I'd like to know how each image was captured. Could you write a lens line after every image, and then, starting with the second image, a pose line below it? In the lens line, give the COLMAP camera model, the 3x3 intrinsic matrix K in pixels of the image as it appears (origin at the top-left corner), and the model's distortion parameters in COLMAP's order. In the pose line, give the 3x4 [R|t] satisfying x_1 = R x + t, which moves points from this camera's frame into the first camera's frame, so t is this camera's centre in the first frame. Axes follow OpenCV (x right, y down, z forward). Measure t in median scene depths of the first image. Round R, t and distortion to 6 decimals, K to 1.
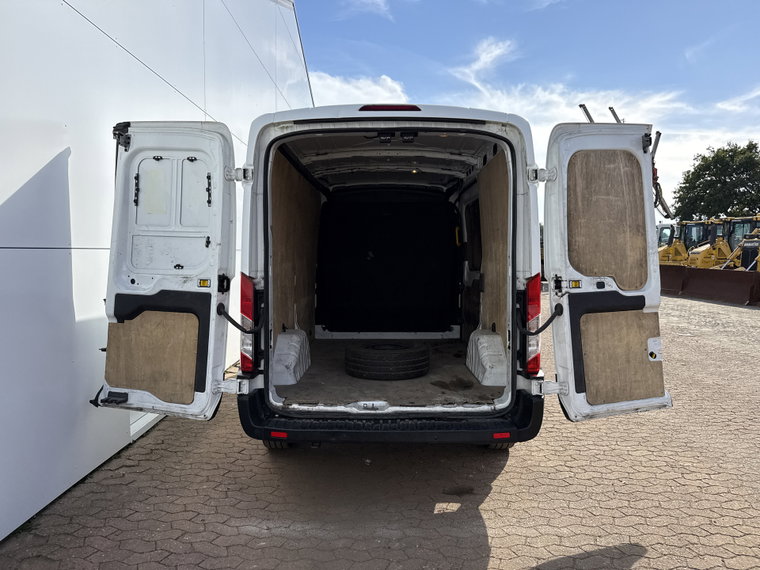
lens RADIAL K [[543.0, 0, 379.4], [0, 543.0, 290.5], [0, 0, 1]] dist [0.021136, -0.019760]
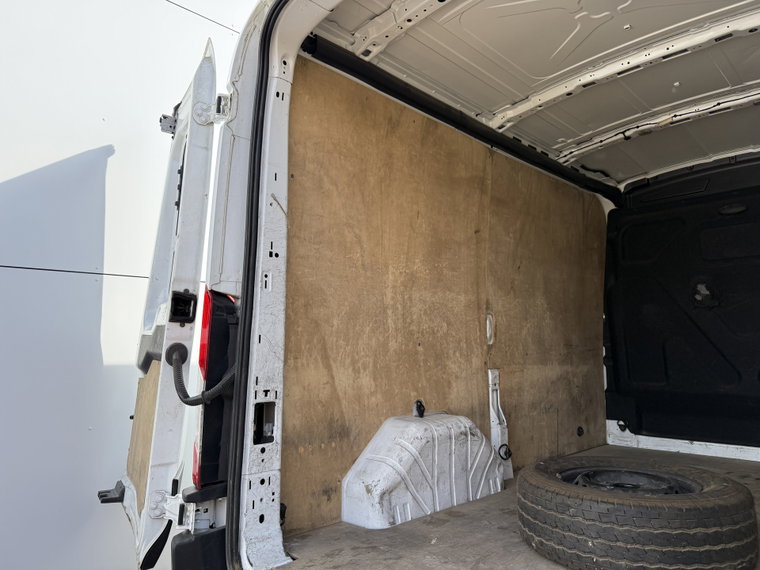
lens RADIAL K [[543.0, 0, 376.7], [0, 543.0, 280.2], [0, 0, 1]] dist [0.021136, -0.019760]
pose [[0.716632, -0.091244, -0.691457, 0.191974], [-0.036773, 0.985083, -0.168102, 0.037790], [0.696481, 0.145894, 0.702587, 0.633270]]
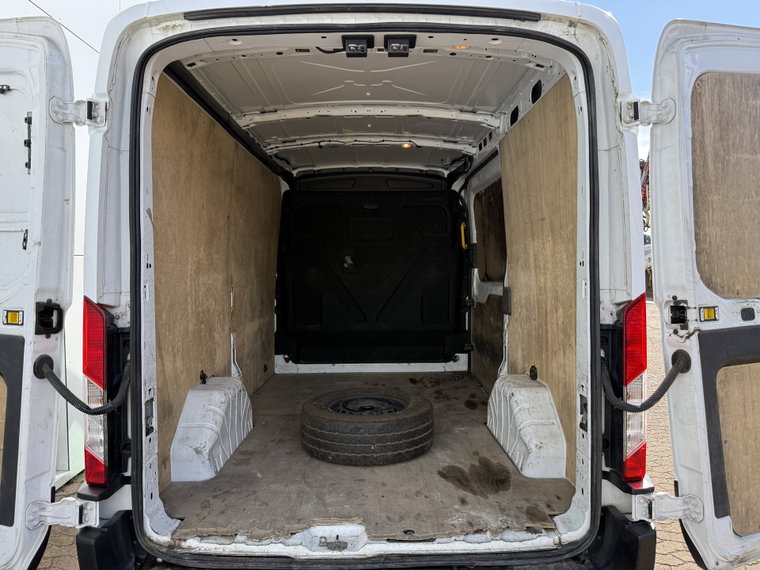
lens RADIAL K [[543.0, 0, 381.8], [0, 543.0, 279.1], [0, 0, 1]] dist [0.021136, -0.019760]
pose [[0.999691, -0.006715, 0.023918, 0.018545], [0.007432, 0.999522, -0.029999, -0.027333], [-0.023705, 0.030167, 0.999264, 0.393461]]
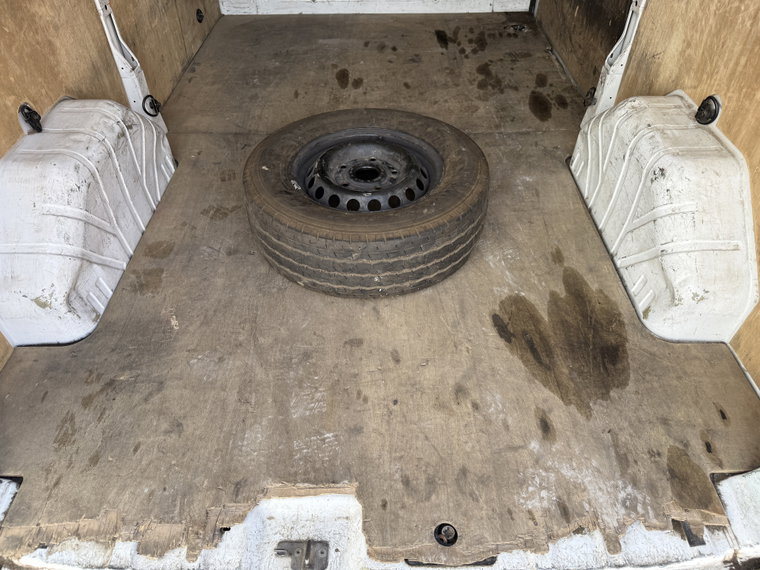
lens RADIAL K [[543.0, 0, 381.2], [0, 543.0, 290.4], [0, 0, 1]] dist [0.021136, -0.019760]
pose [[0.999905, -0.012800, 0.005087, 0.022907], [0.006245, 0.750500, 0.660841, -0.068652], [-0.012277, -0.660747, 0.750508, 0.768719]]
